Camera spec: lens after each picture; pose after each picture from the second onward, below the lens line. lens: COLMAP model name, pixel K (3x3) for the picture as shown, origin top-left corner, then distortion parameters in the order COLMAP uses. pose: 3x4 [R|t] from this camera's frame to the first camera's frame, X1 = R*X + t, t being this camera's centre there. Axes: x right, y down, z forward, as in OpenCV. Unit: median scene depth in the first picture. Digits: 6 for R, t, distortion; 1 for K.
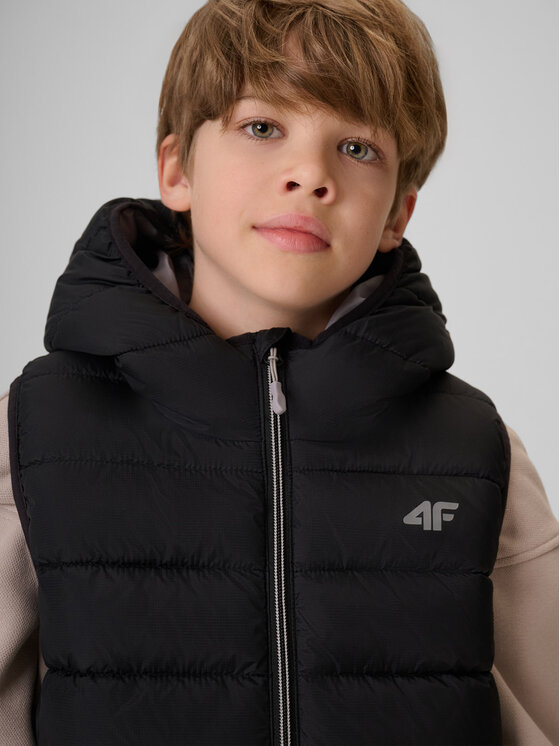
lens RADIAL K [[1327.8, 0, 280.0], [0, 1327.8, 373.0], [0, 0, 1]] dist [0.194209, 0.036195]
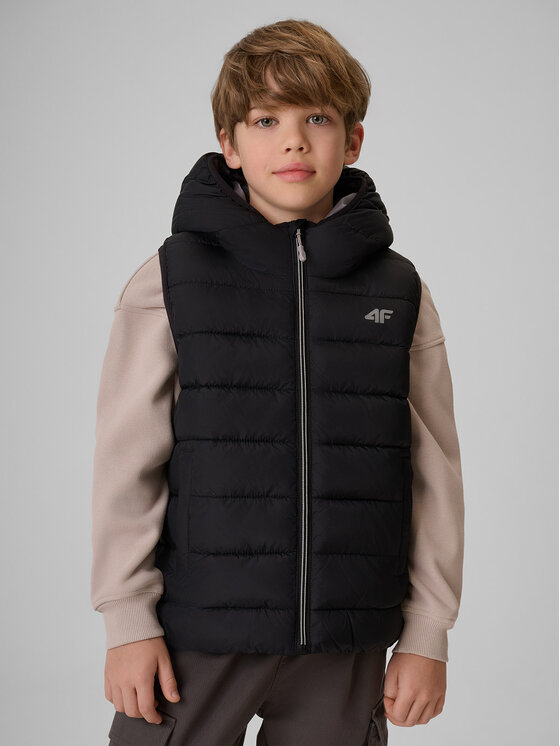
lens RADIAL K [[1289.7, 0, 280.0], [0, 1289.7, 373.0], [0, 0, 1]] dist [0.040680, 0.057808]
pose [[0.999173, 0.015597, 0.037547, -0.100032], [-0.015509, 0.999876, -0.002639, 0.196364], [-0.037584, 0.002054, 0.999291, -0.872269]]
